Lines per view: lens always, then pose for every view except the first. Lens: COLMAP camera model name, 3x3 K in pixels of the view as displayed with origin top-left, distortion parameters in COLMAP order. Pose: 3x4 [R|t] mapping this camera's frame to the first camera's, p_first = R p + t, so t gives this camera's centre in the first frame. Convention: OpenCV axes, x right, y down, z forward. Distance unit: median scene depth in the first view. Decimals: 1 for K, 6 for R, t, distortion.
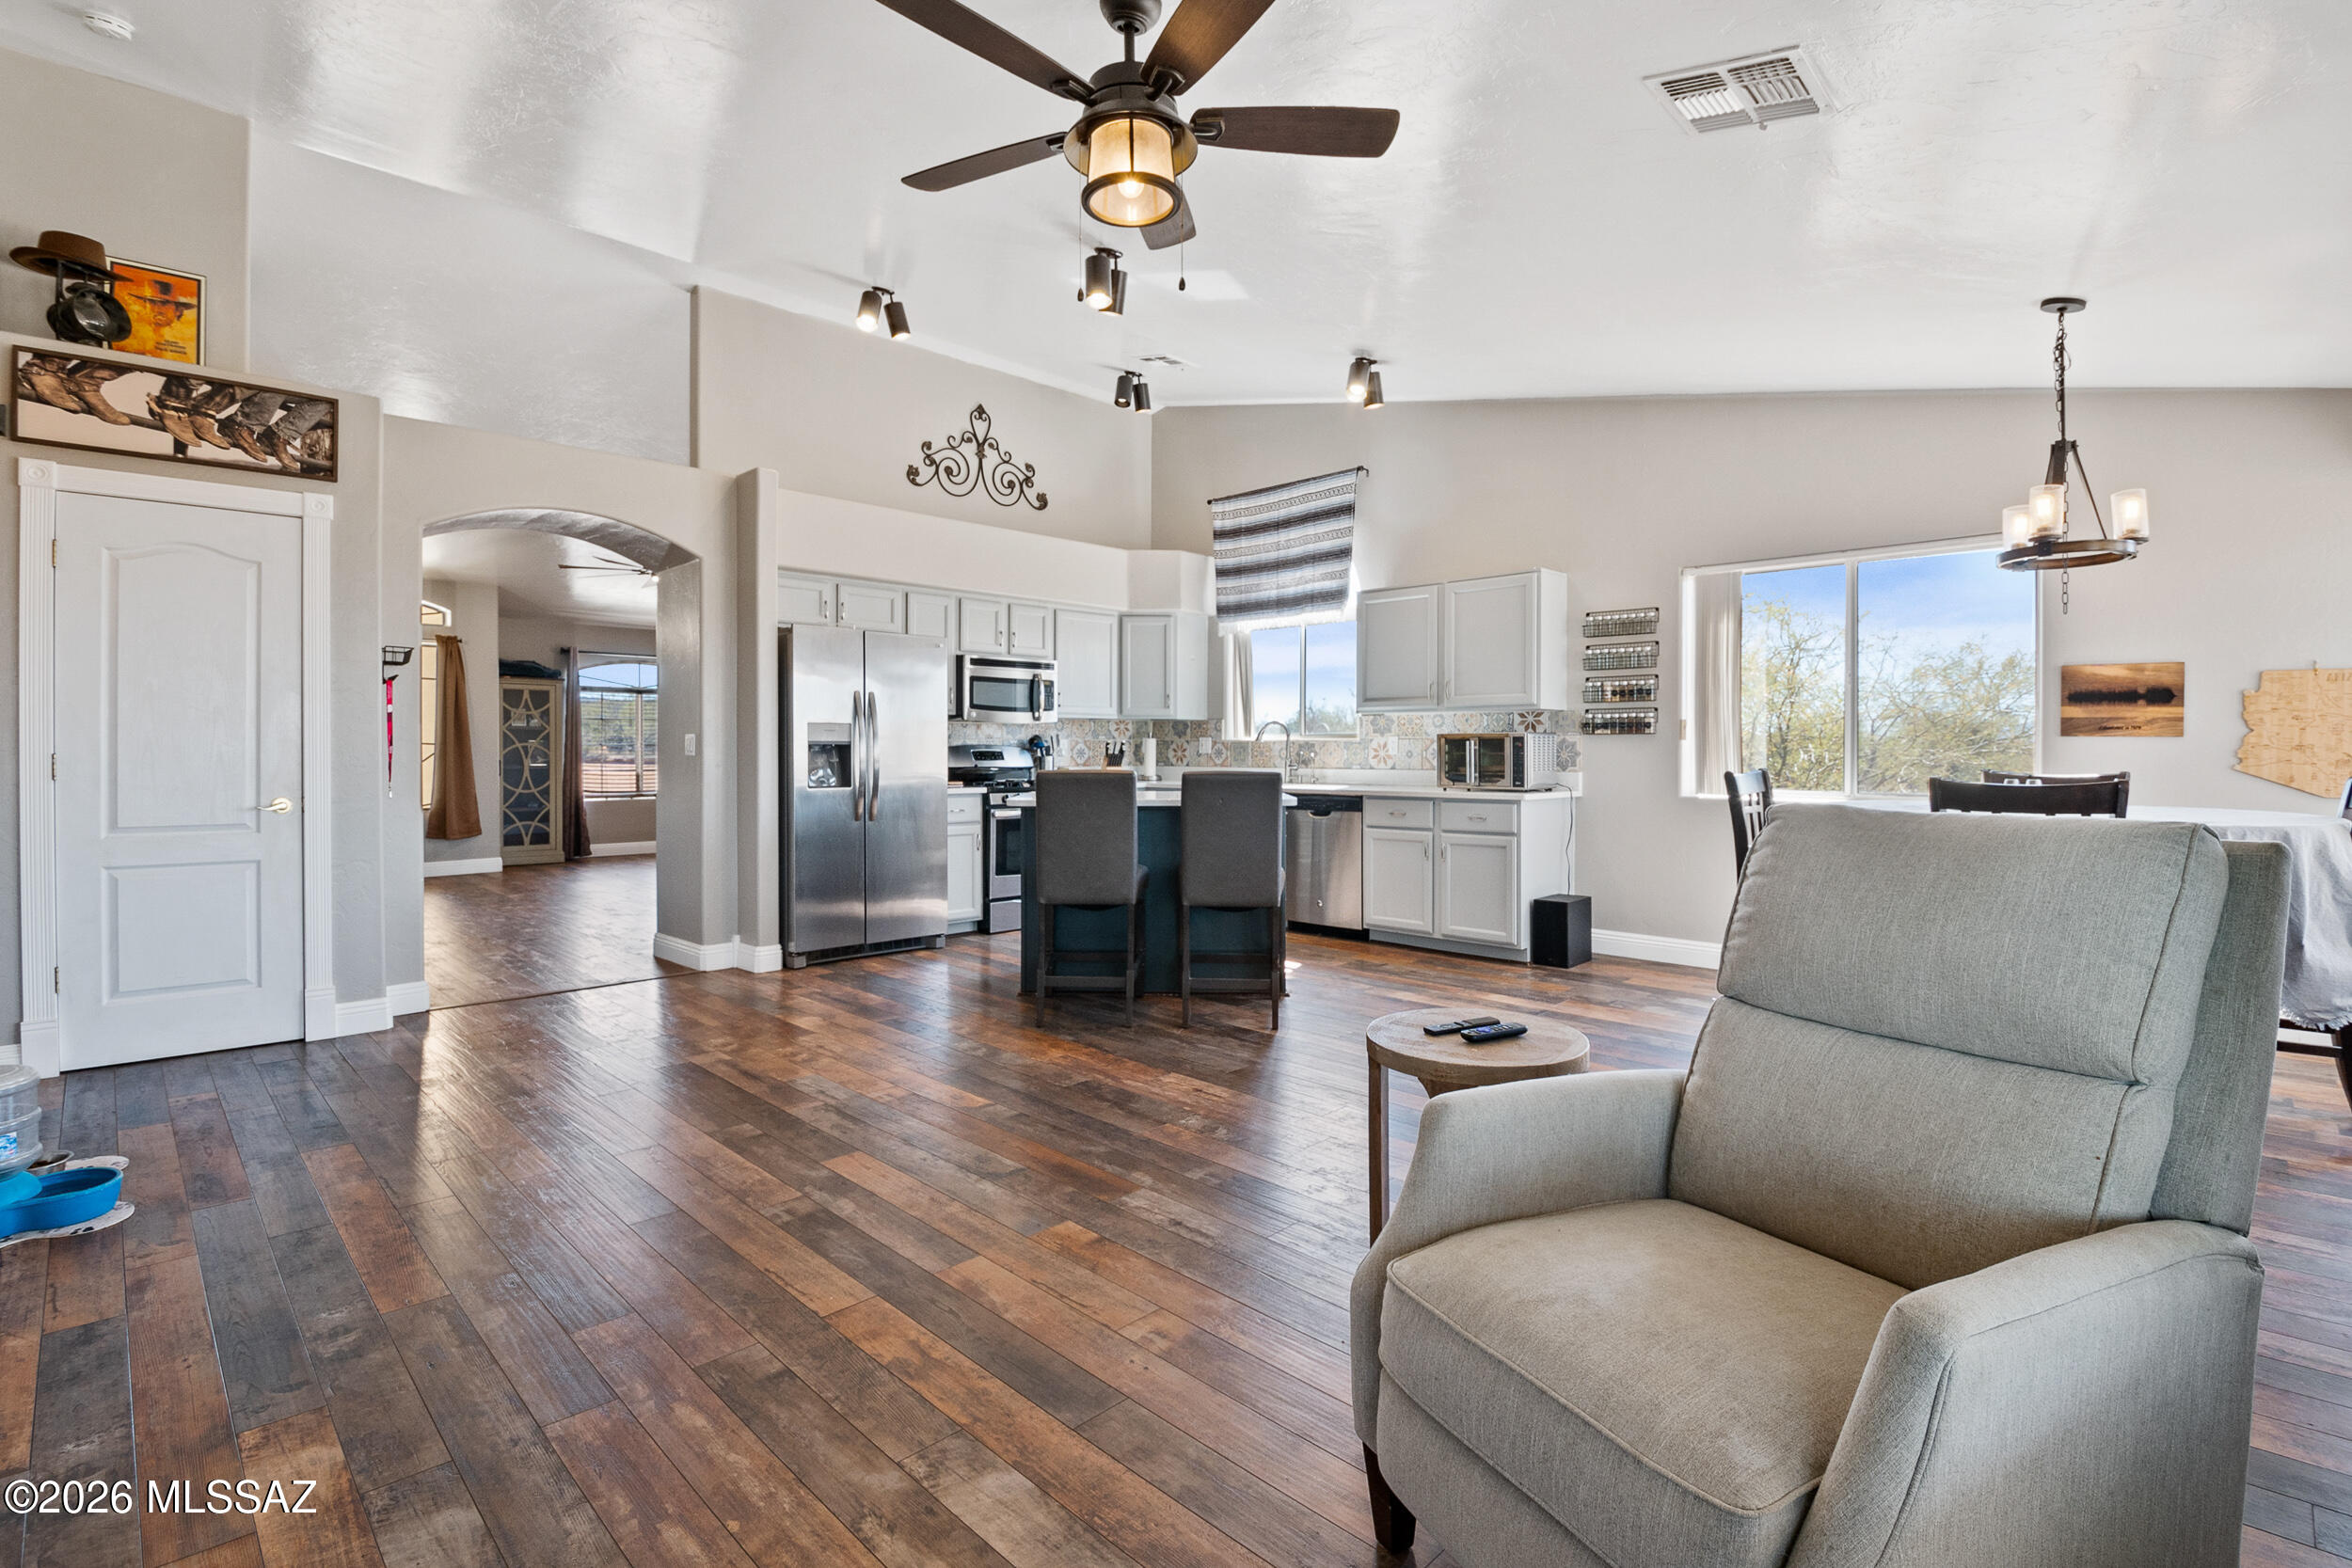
lens RADIAL K [[1084.9, 0, 1174.3], [0, 1084.9, 755.5], [0, 0, 1]] dist [-0.015798, -0.000151]
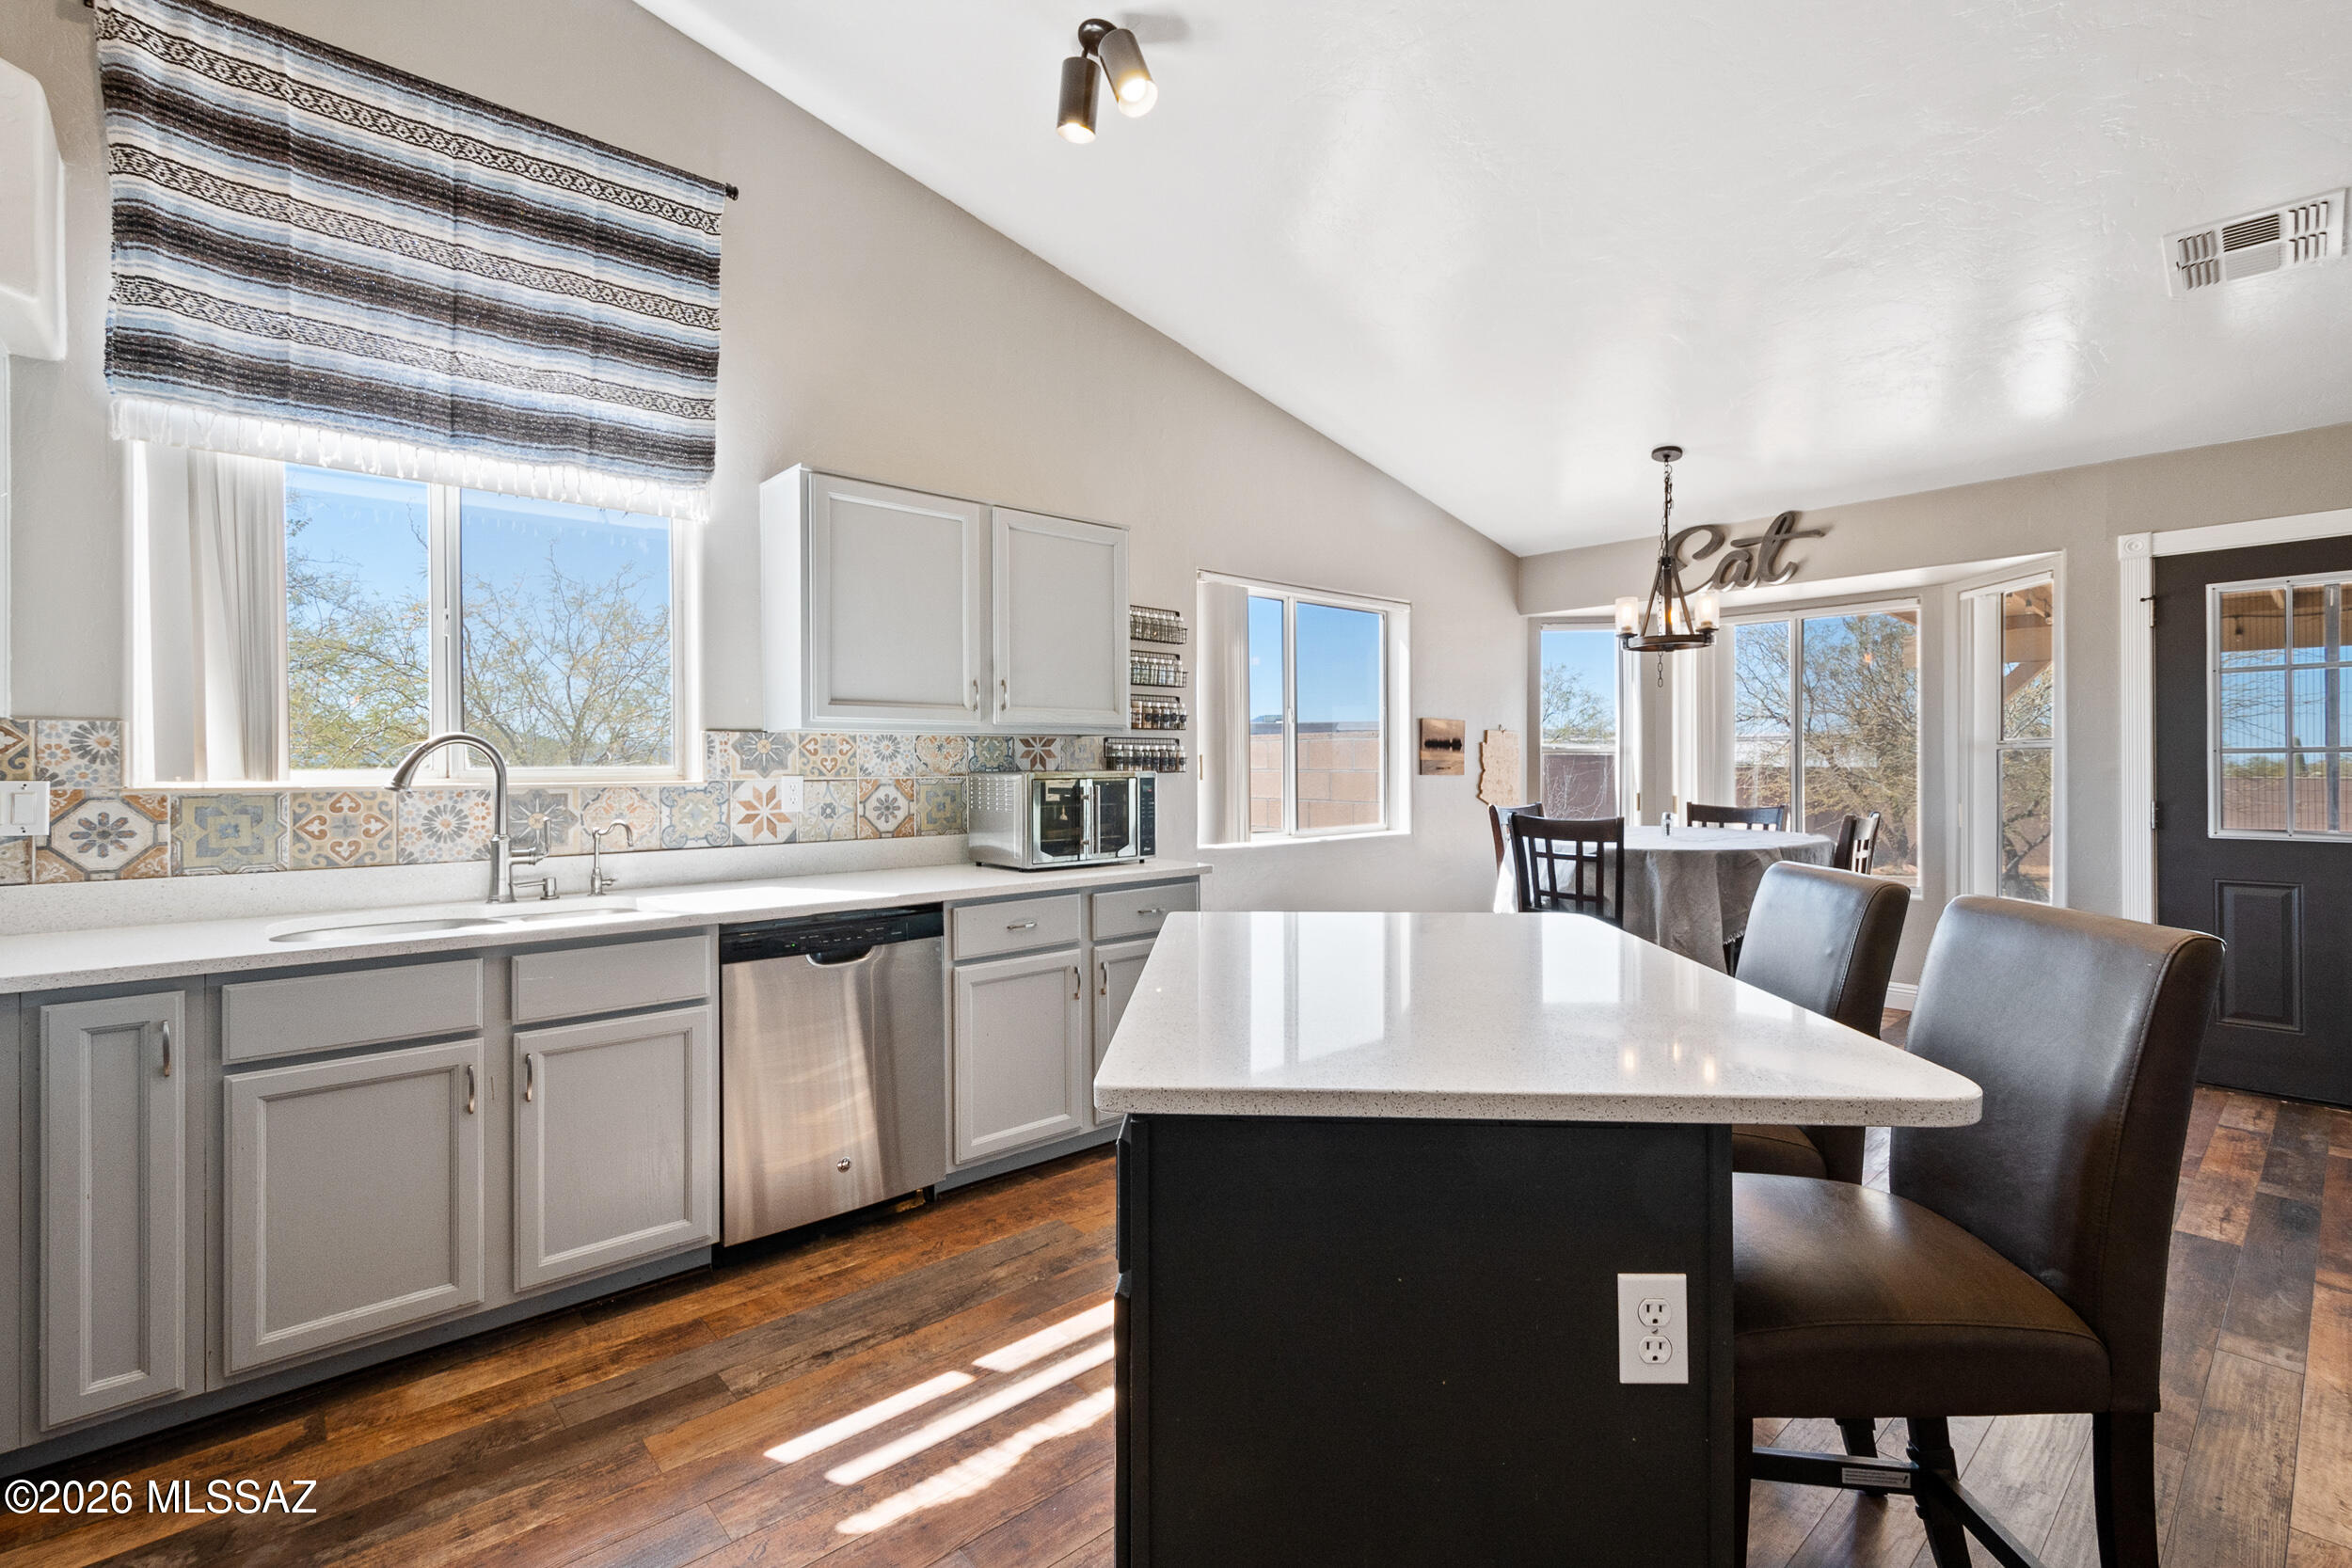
lens RADIAL K [[1052.5, 0, 1180.9], [0, 1052.5, 768.0], [0, 0, 1]] dist [0.005807, 0.000916]
pose [[0.060971, -0.004071, 0.998131, -0.288563], [0.008390, 0.999958, 0.003566, -0.023368], [-0.998104, 0.008157, 0.061003, 0.861214]]
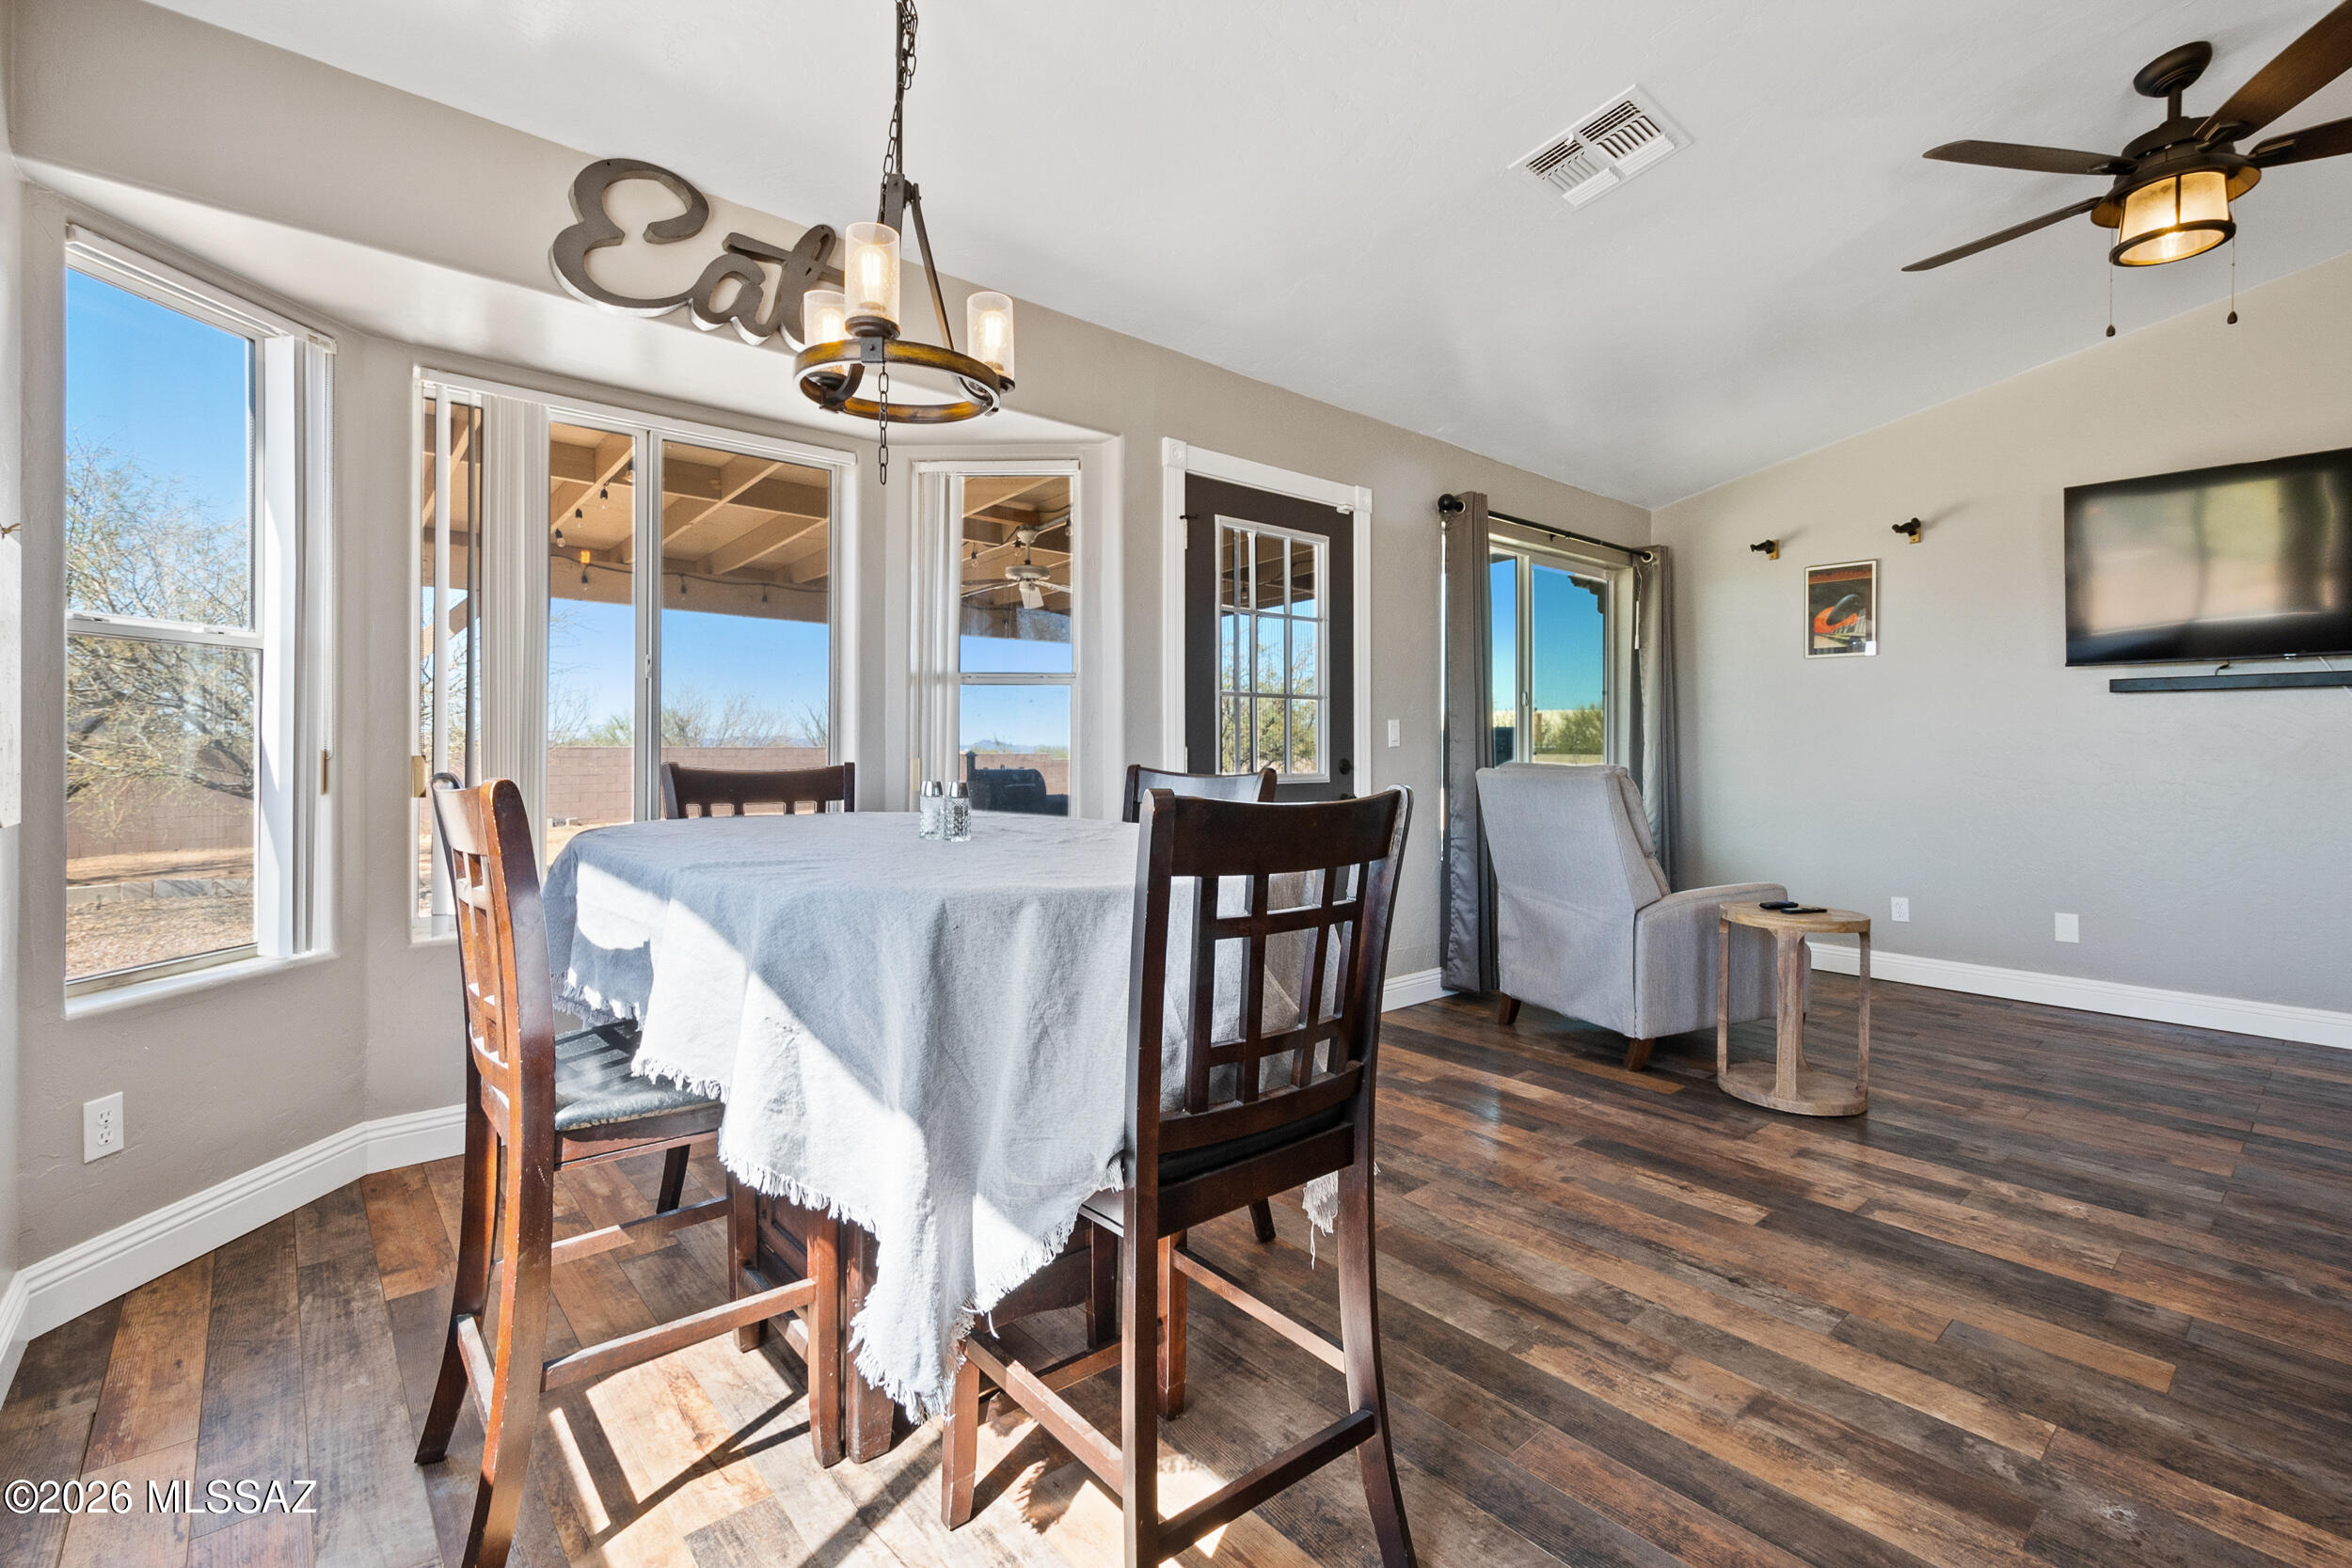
lens RADIAL K [[1052.5, 0, 1165.3], [0, 1052.5, 750.0], [0, 0, 1]] dist [0.000674, -0.000001]
pose [[-0.996722, -0.010686, 0.080195, 0.363375], [-0.009970, 0.999907, 0.009319, -0.000347], [-0.080287, 0.008489, -0.996736, 0.872816]]
